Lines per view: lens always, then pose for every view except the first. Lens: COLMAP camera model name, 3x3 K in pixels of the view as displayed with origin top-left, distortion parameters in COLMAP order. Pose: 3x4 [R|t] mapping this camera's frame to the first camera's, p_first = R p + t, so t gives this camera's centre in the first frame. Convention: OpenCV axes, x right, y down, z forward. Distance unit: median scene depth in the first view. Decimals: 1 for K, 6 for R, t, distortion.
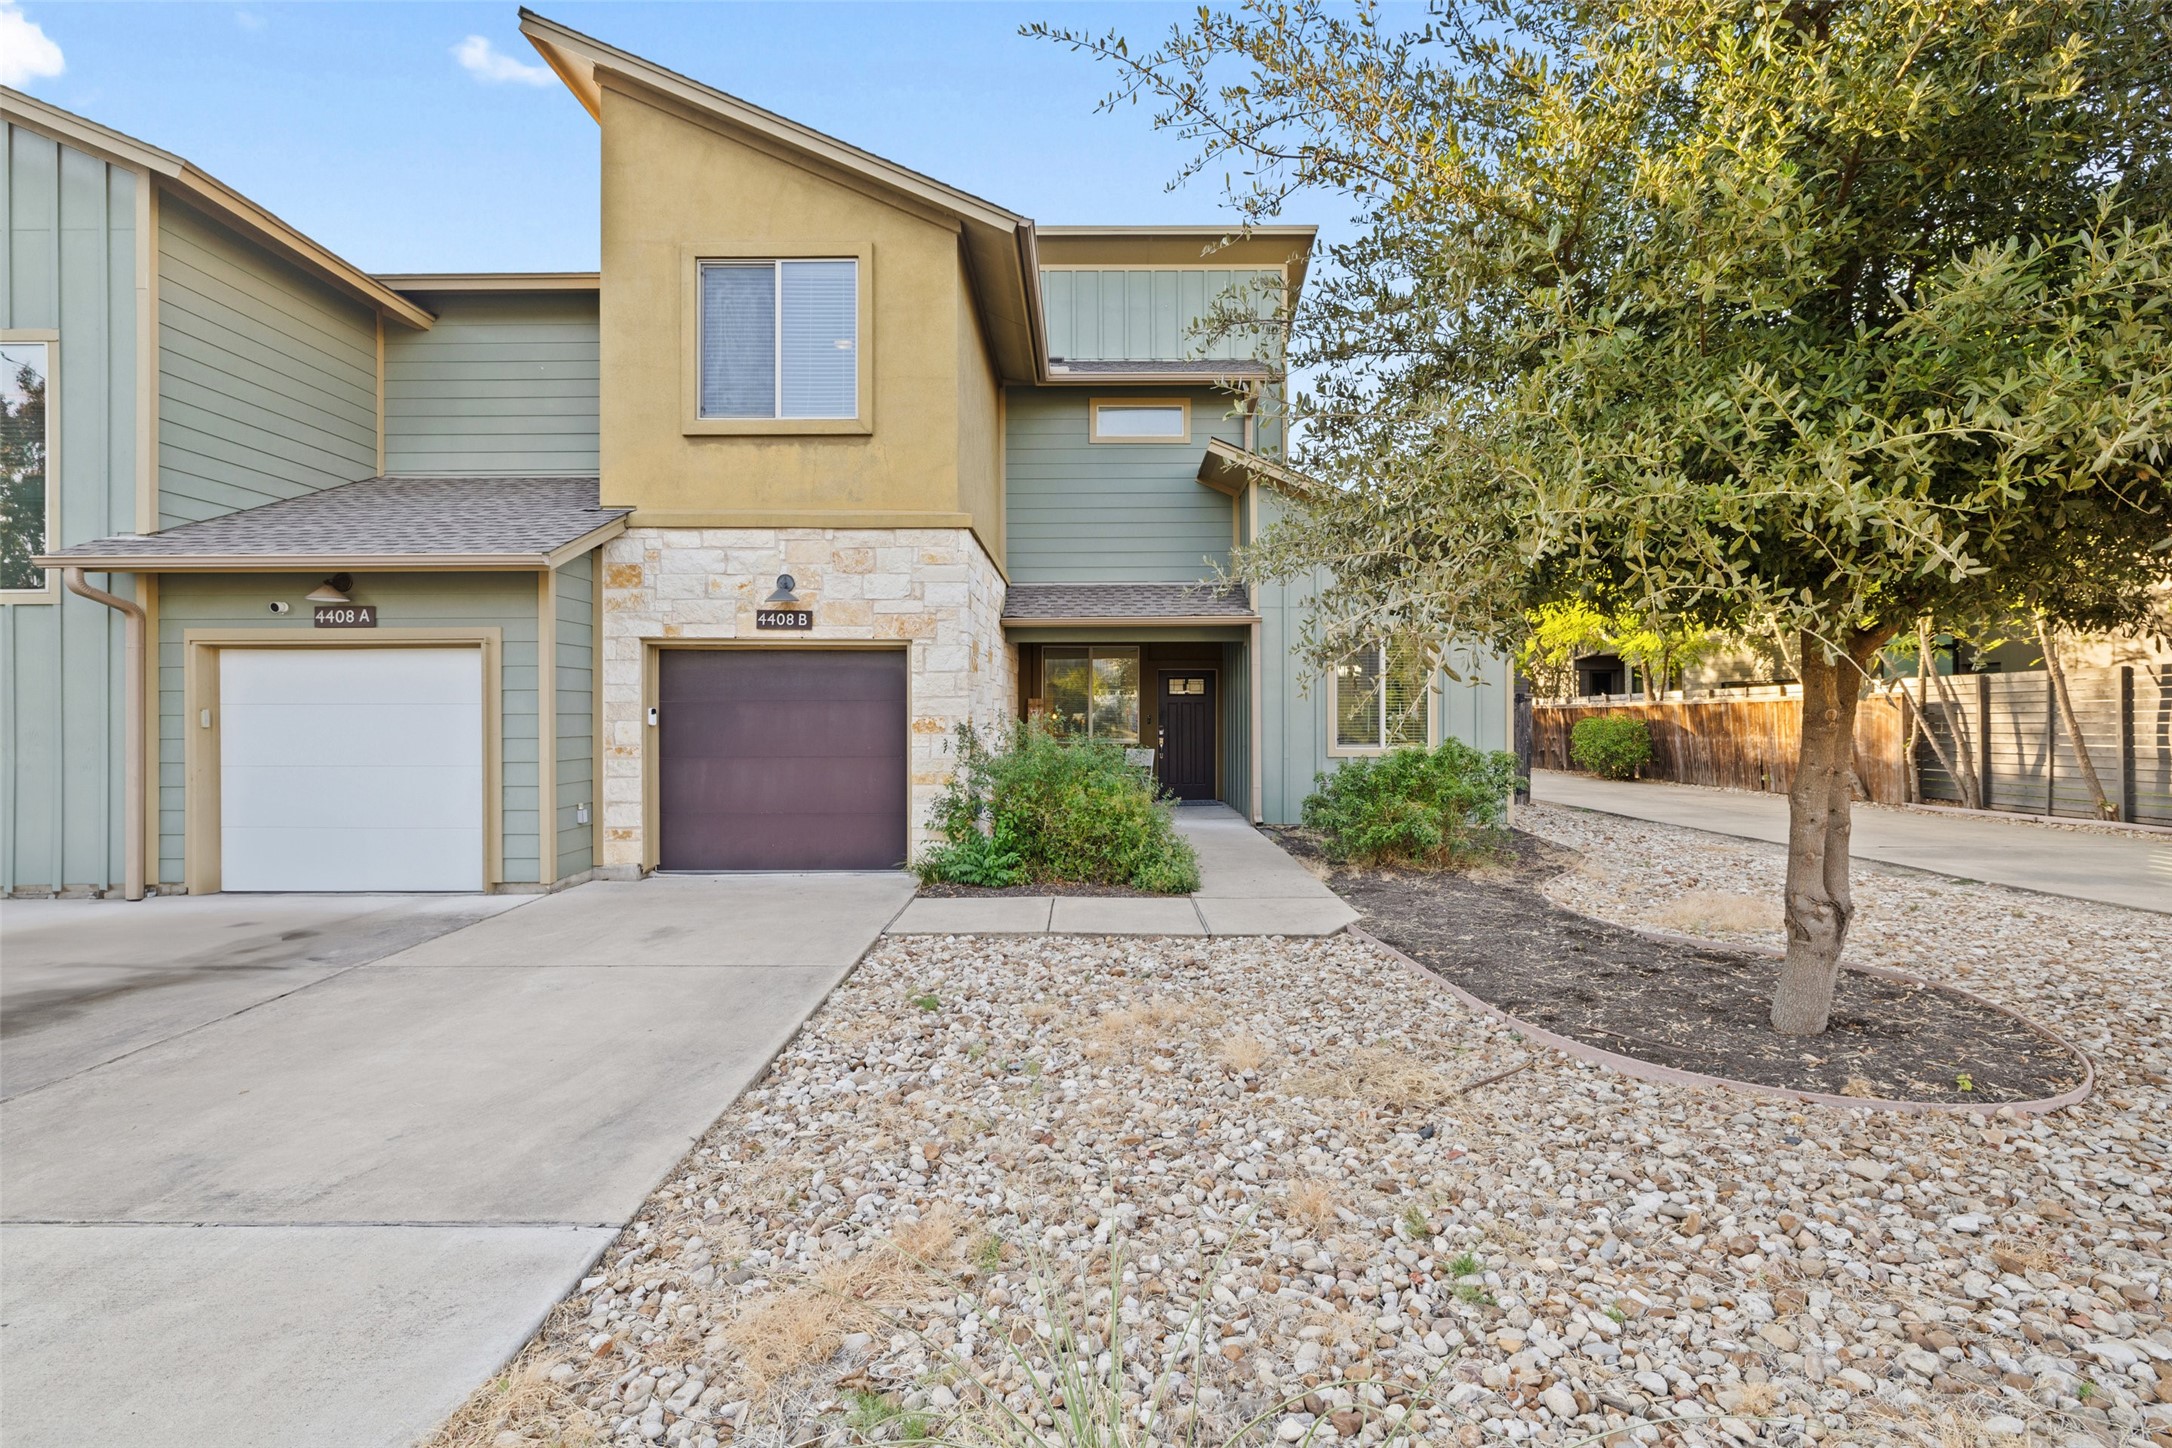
lens RADIAL K [[1020.3, 0, 1087.8], [0, 1020.3, 711.4], [0, 0, 1]] dist [-0.007825, 0.001517]
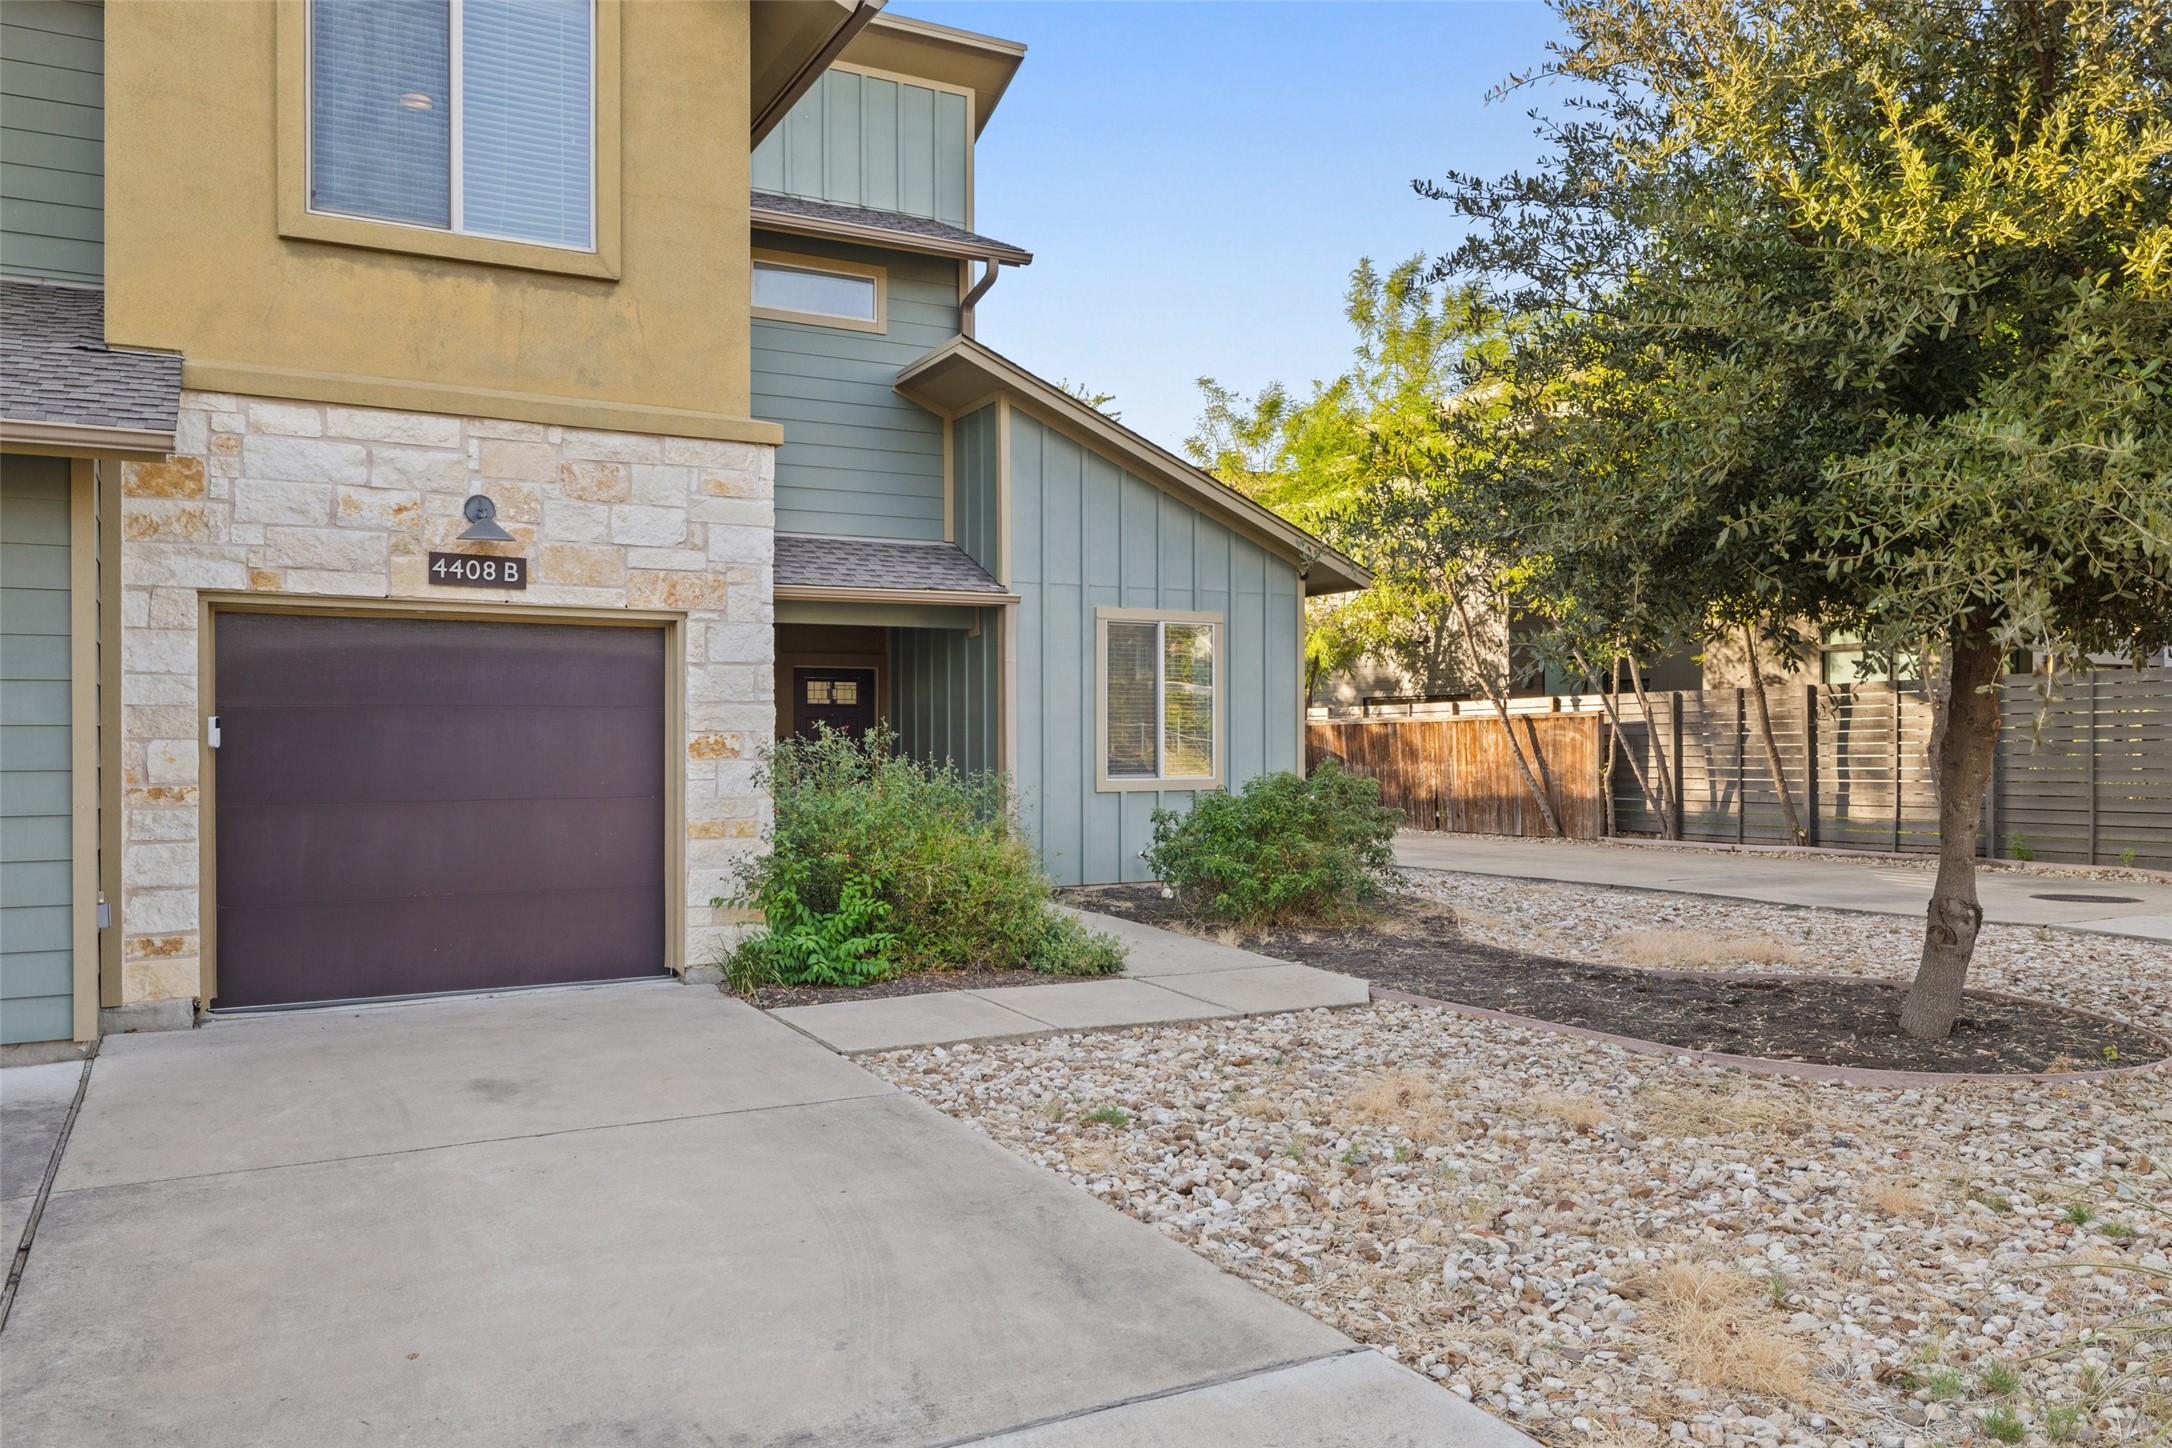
lens RADIAL K [[1608.4, 0, 1096.9], [0, 1608.4, 729.7], [0, 0, 1]] dist [-0.001988, 0.003298]
pose [[0.873520, 0.002626, 0.486781, -0.440172], [0.000012, 0.999985, -0.005417, 0.008723], [-0.486788, 0.004738, 0.873507, -0.002535]]
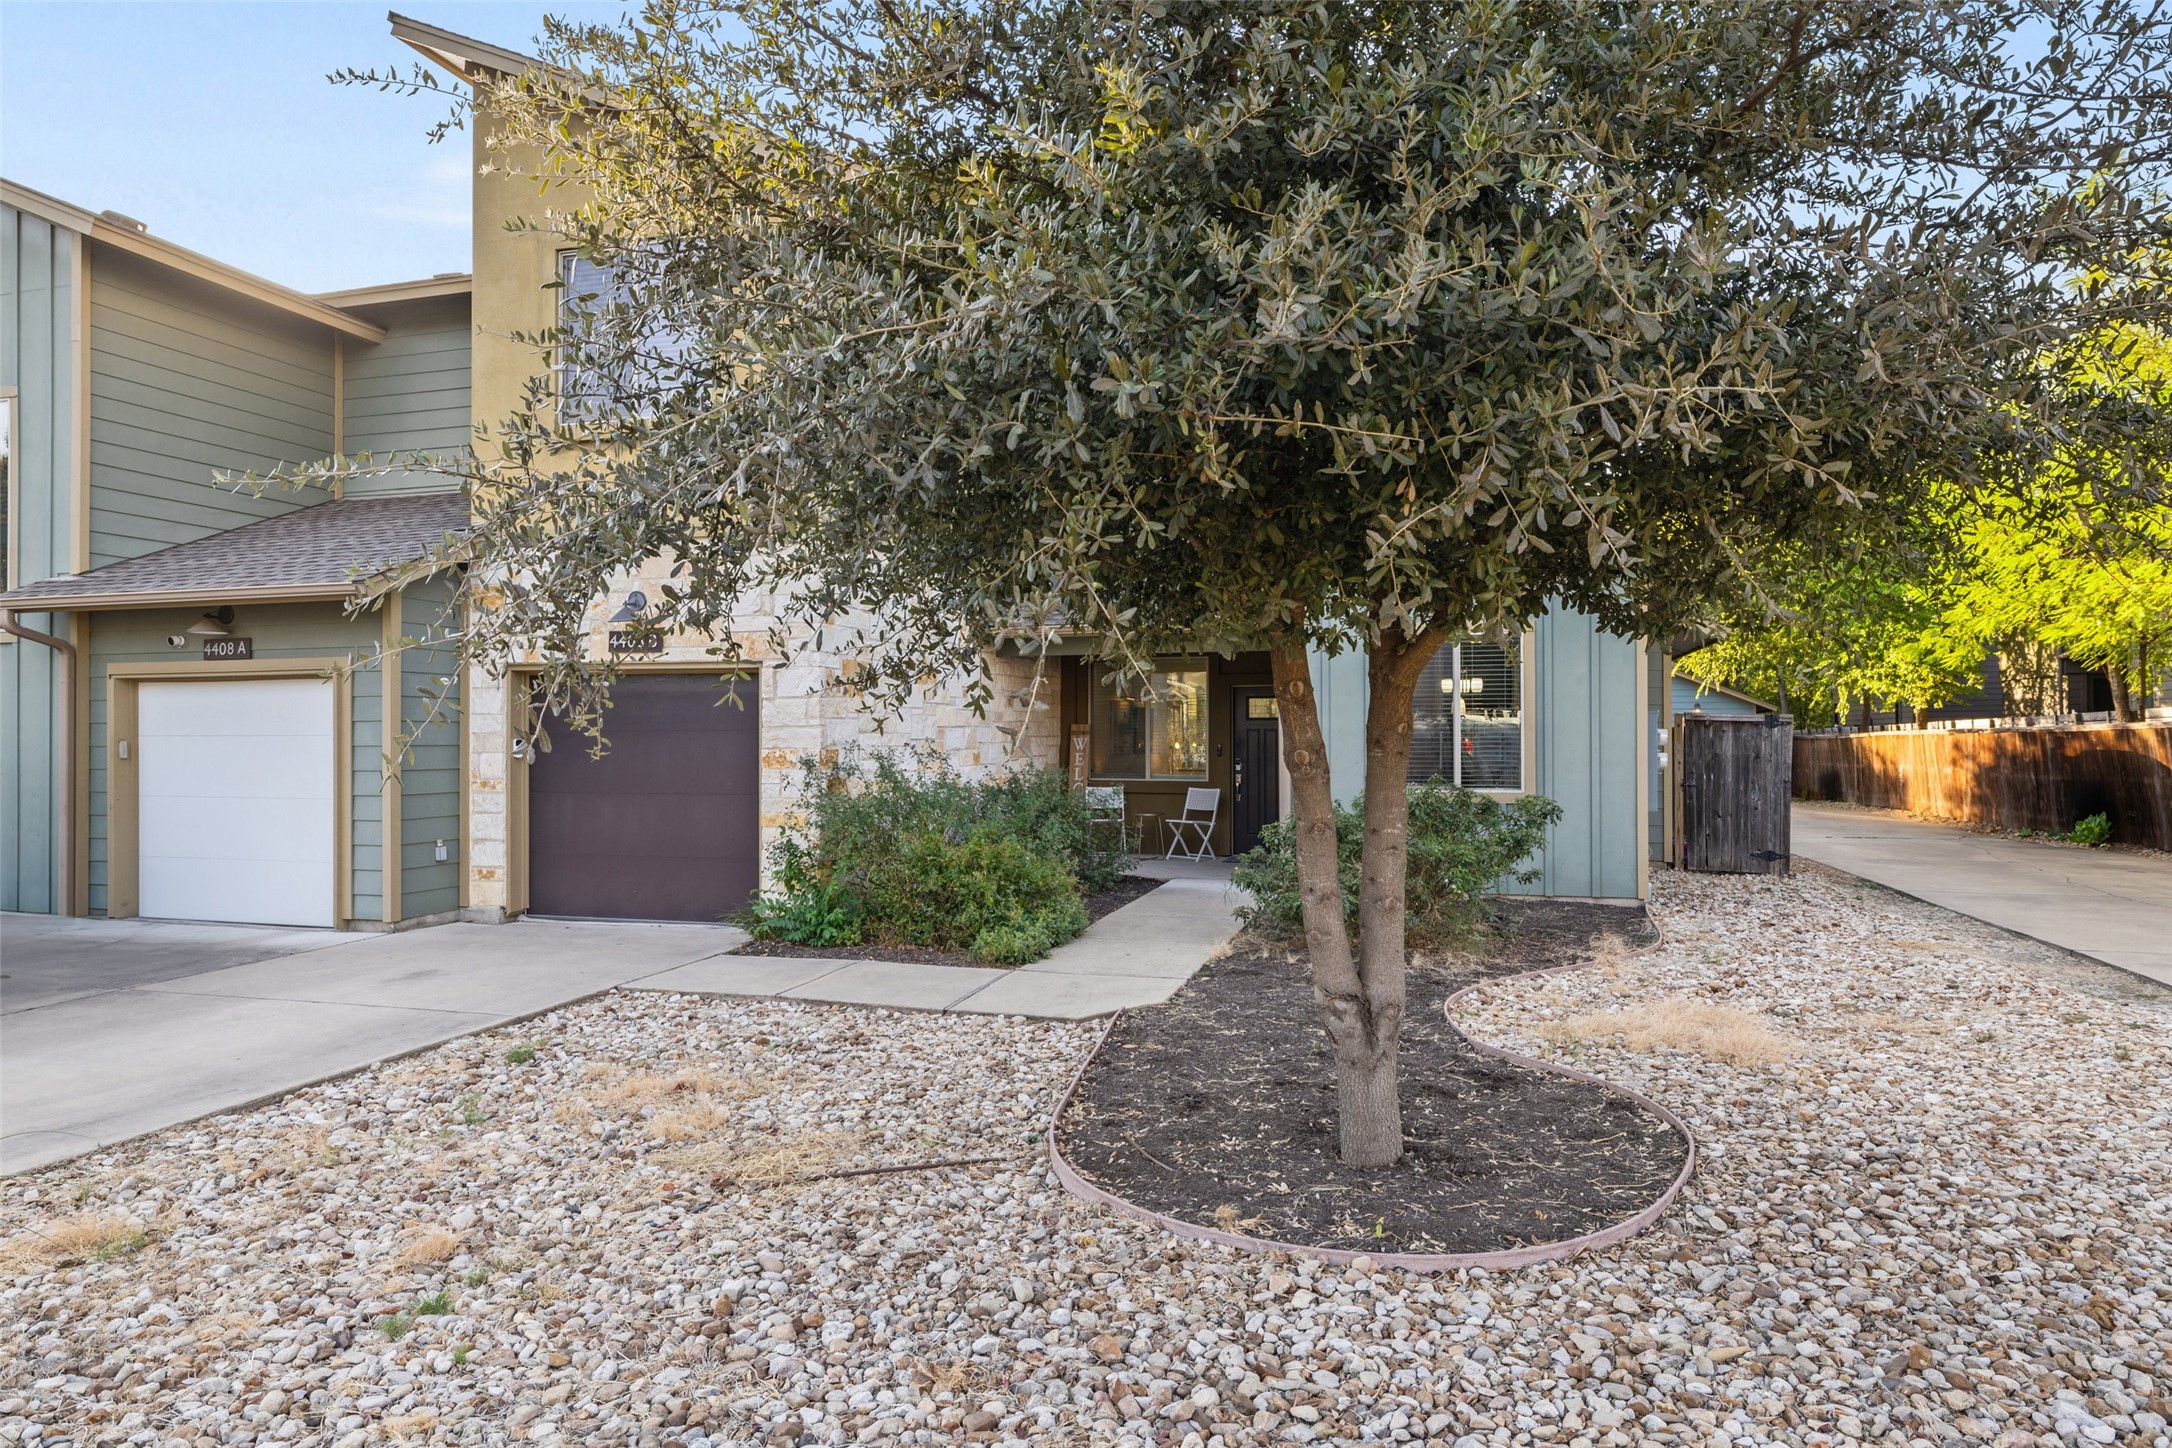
lens RADIAL K [[1356.4, 0, 1076.3], [0, 1356.4, 724.6], [0, 0, 1]] dist [-0.003232, 0.003427]
pose [[0.955394, -0.002891, -0.295319, 0.430563], [0.000544, 0.999968, -0.008030, -0.006475], [0.295332, 0.007511, 0.955365, -0.031681]]
